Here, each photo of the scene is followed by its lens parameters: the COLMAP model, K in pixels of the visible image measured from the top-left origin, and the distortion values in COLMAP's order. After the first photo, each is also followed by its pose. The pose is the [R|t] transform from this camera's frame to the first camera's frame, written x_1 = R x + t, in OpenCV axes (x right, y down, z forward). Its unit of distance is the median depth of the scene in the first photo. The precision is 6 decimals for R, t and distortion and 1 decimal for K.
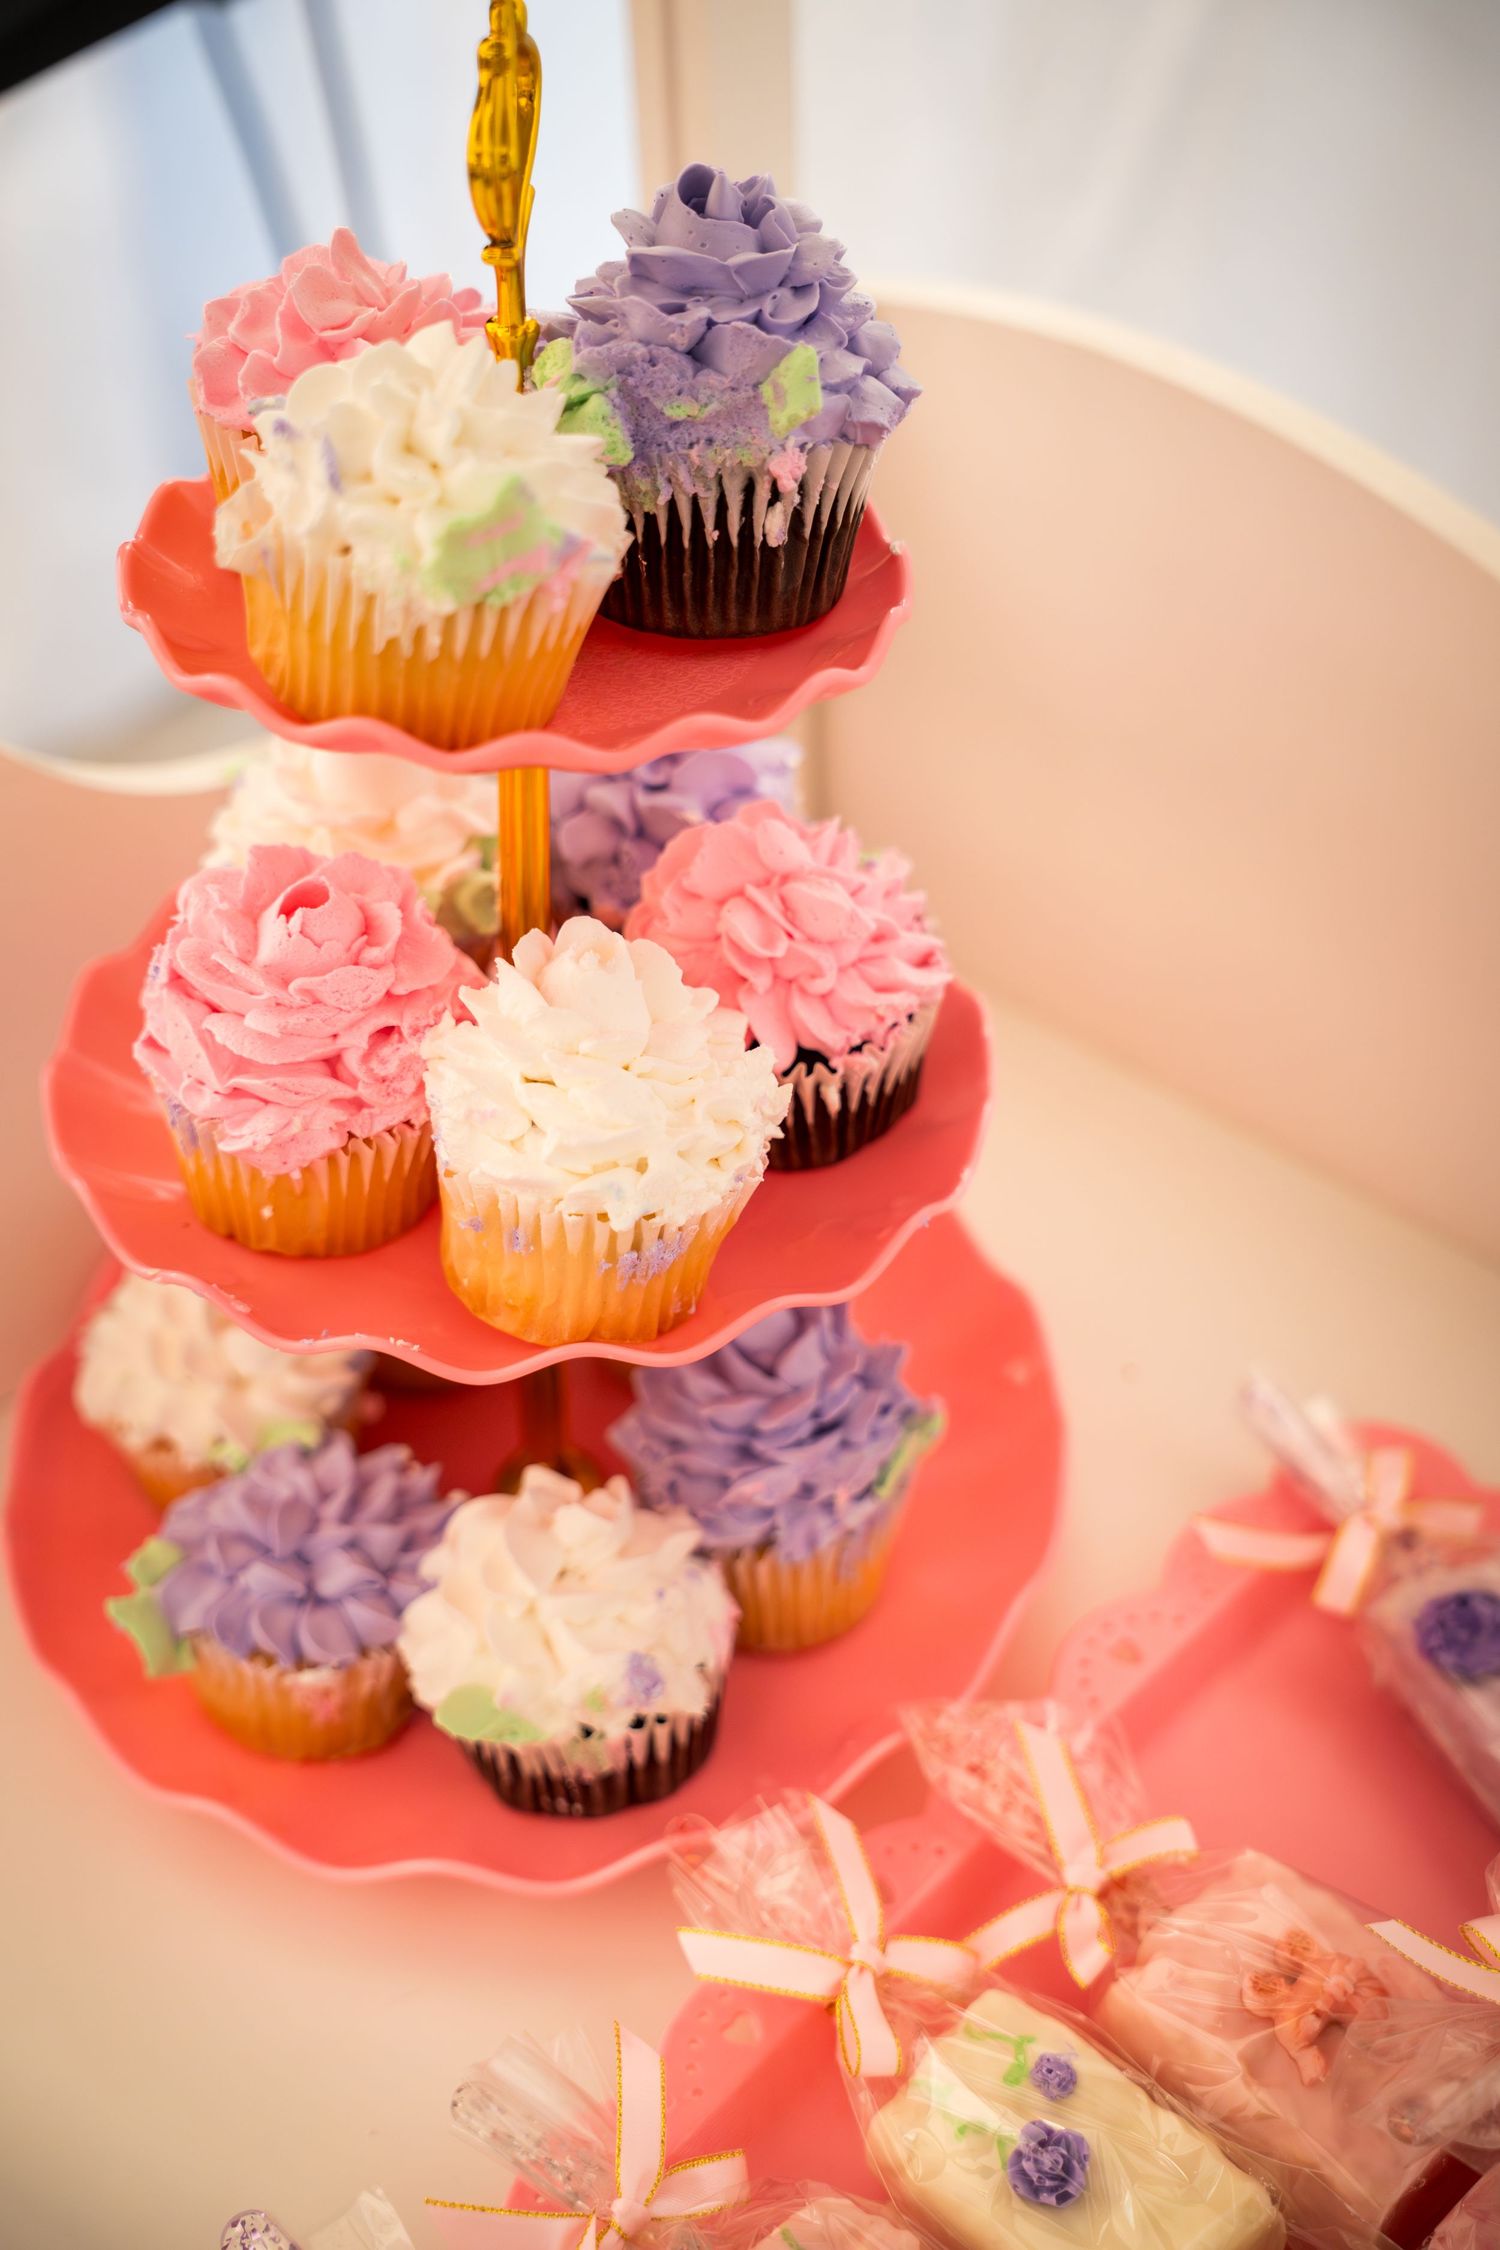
lens RADIAL K [[3049.0, 0, 742.2], [0, 3049.0, 1189.4], [0, 0, 1]] dist [0.121856, 0.025753]
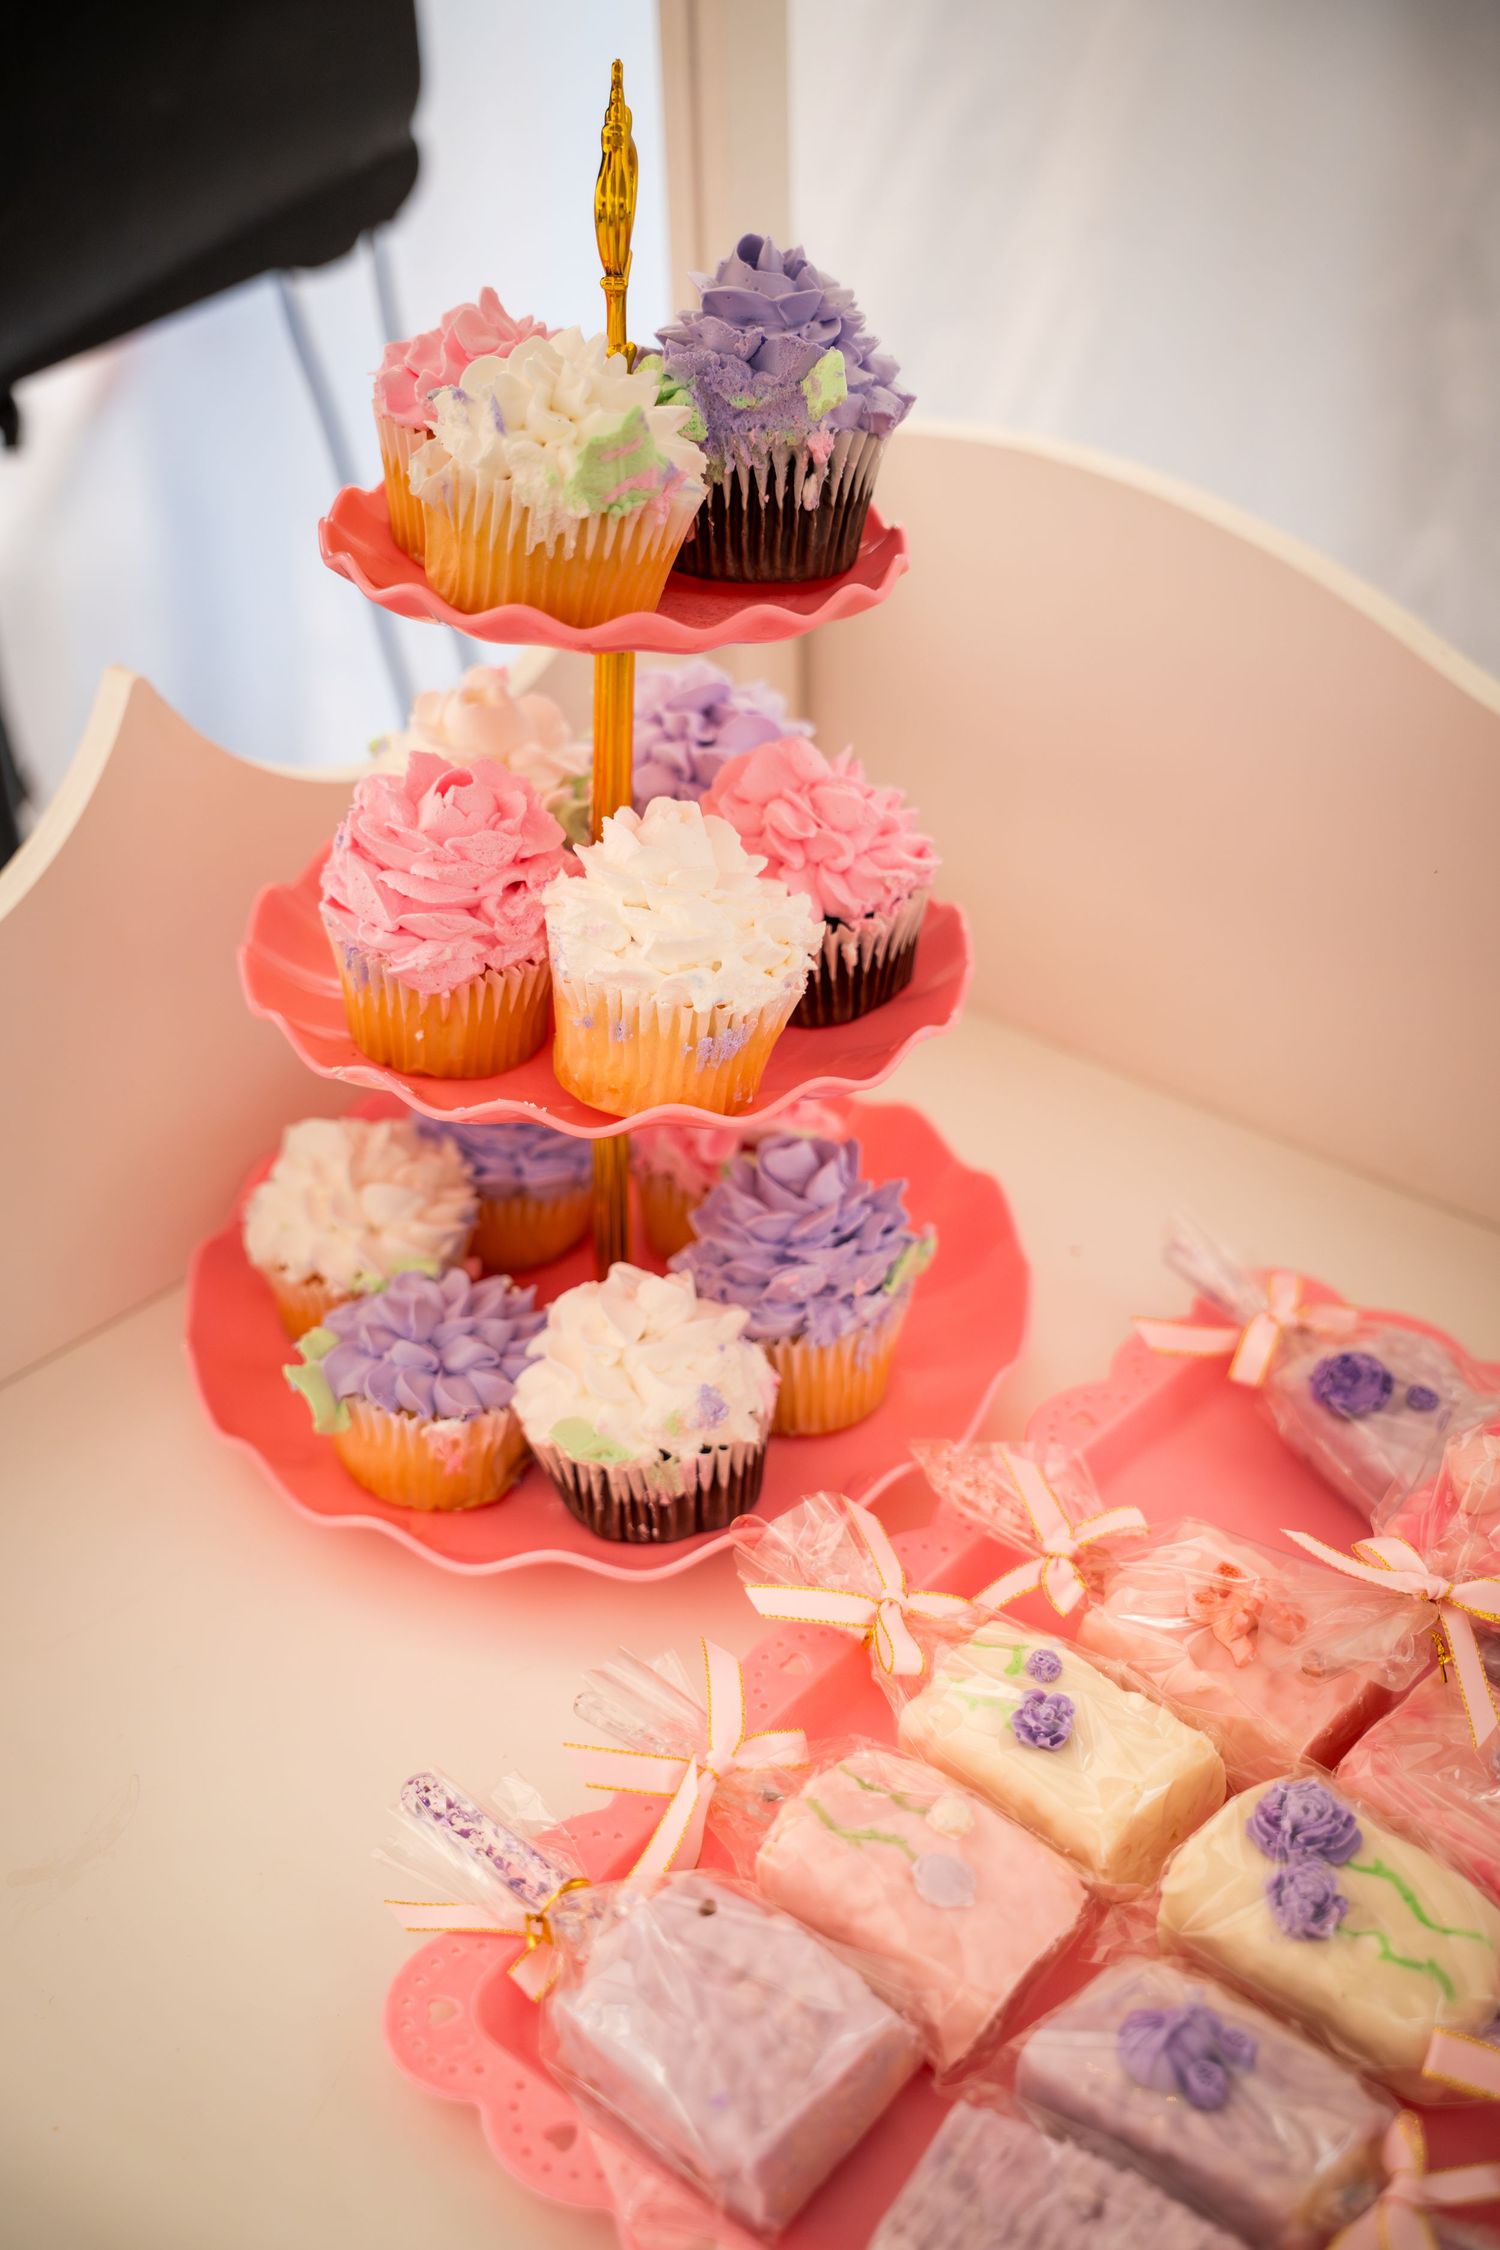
lens RADIAL K [[2732.3, 0, 750.0], [0, 2732.3, 1125.0], [0, 0, 1]] dist [0.070650, 0.038526]
pose [[0.999597, -0.011334, 0.026035, -0.047159], [0.014252, 0.993290, -0.114768, 0.184934], [-0.024559, 0.115093, 0.993051, -0.154122]]
